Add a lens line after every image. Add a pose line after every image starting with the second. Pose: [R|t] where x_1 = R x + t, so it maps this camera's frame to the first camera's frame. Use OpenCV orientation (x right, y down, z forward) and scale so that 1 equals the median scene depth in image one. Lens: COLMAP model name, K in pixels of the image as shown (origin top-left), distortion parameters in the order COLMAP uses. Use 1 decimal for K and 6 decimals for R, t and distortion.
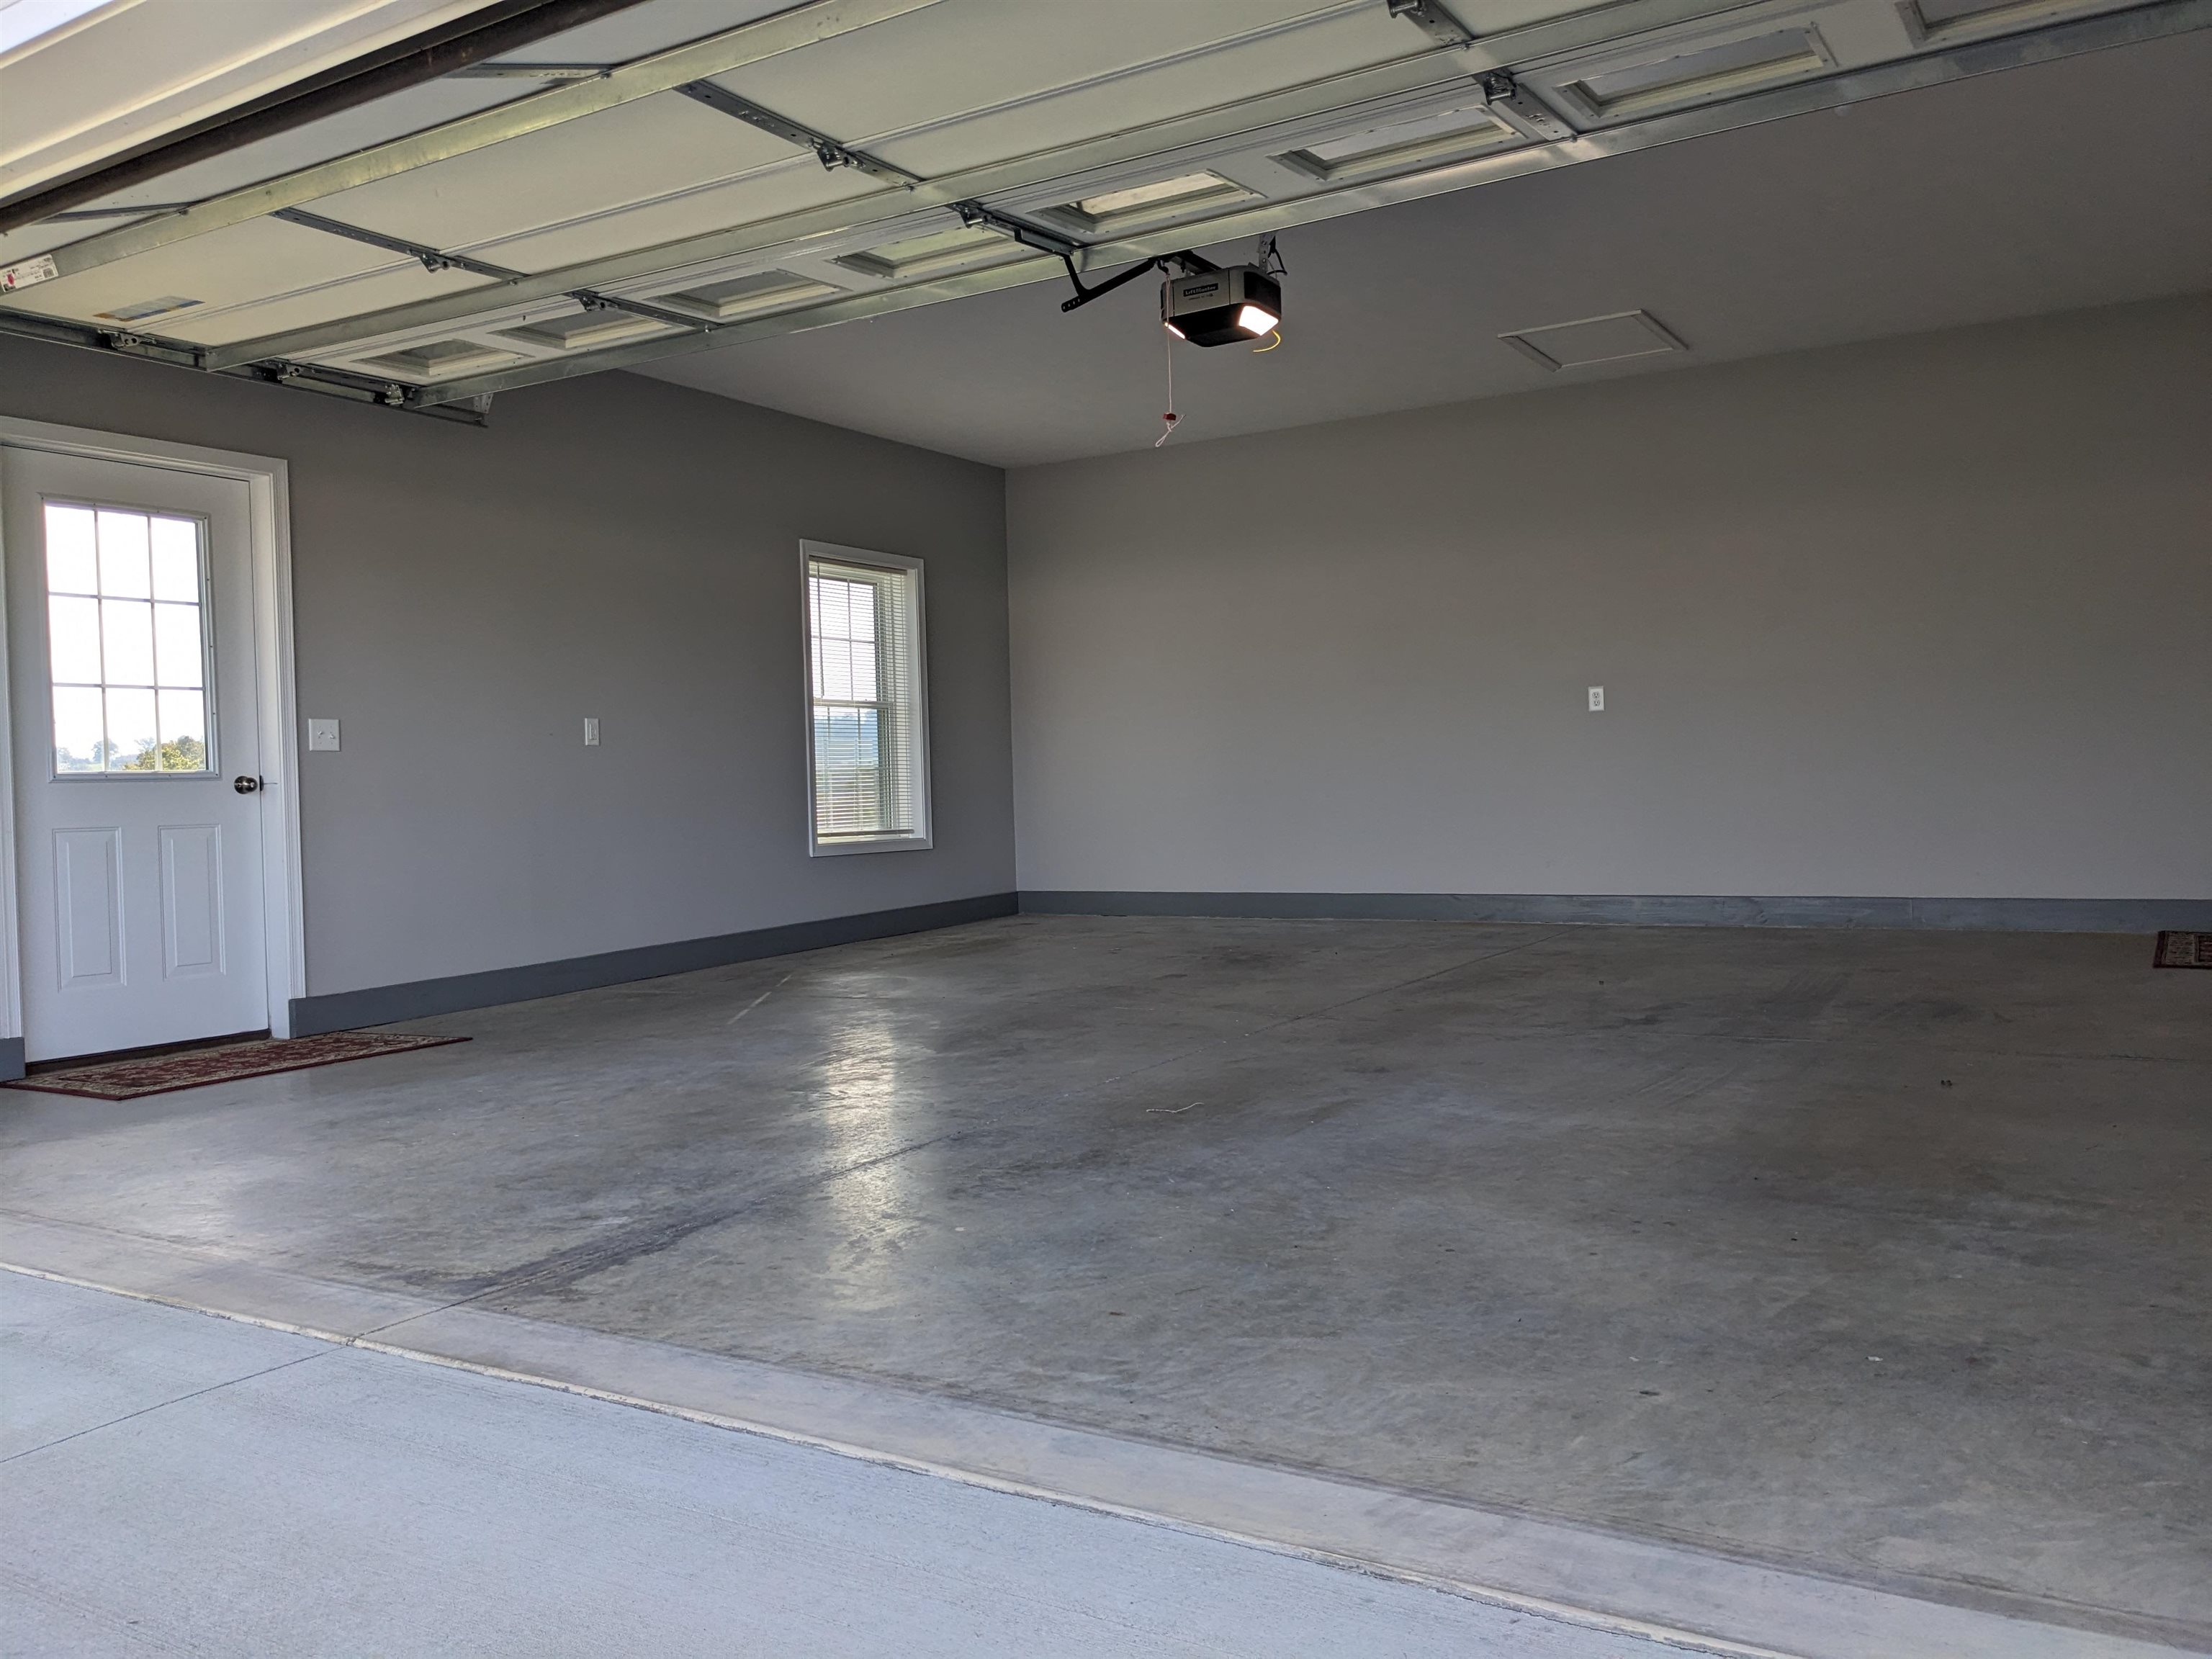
lens RADIAL K [[1750.5, 0, 1106.0], [0, 1750.5, 829.5], [0, 0, 1]] dist [0.069584, -0.111088]
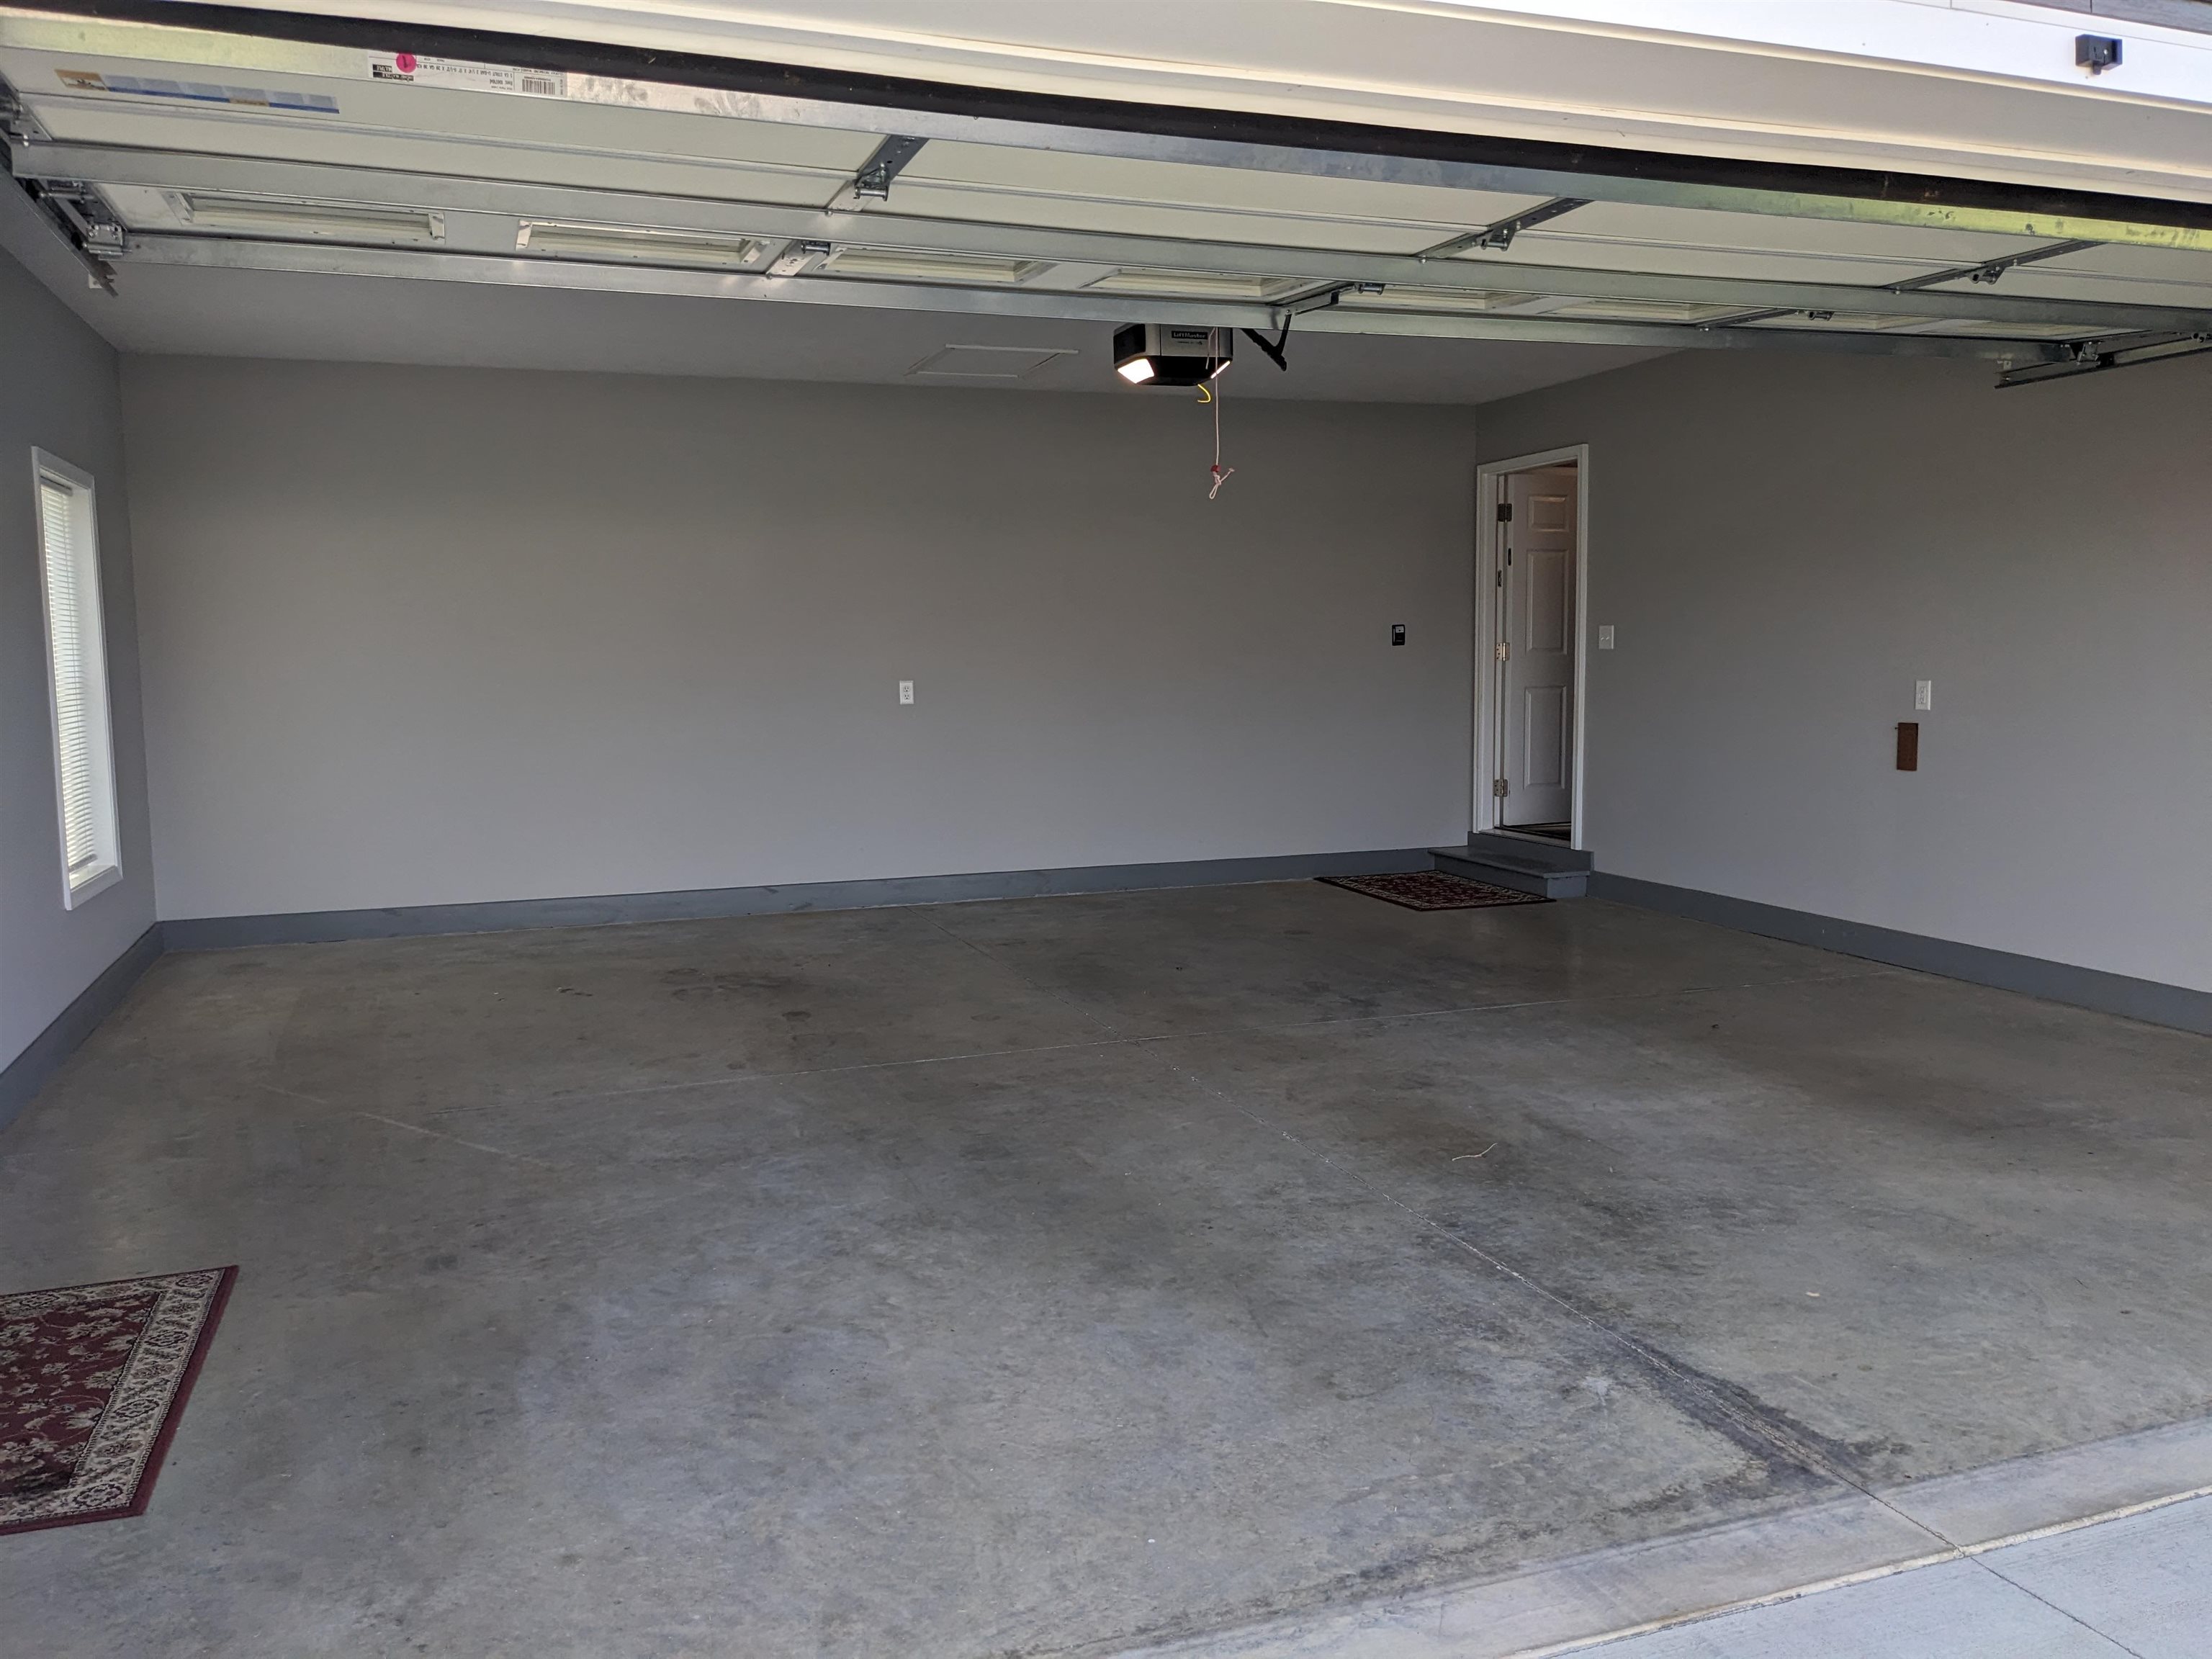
lens RADIAL K [[1750.5, 0, 1106.0], [0, 1750.5, 829.5], [0, 0, 1]] dist [0.069584, -0.111088]
pose [[0.624668, -0.054596, 0.778980, -1.355145], [0.013119, 0.998146, 0.059436, -0.154407], [-0.780780, -0.026908, 0.624226, 0.729751]]
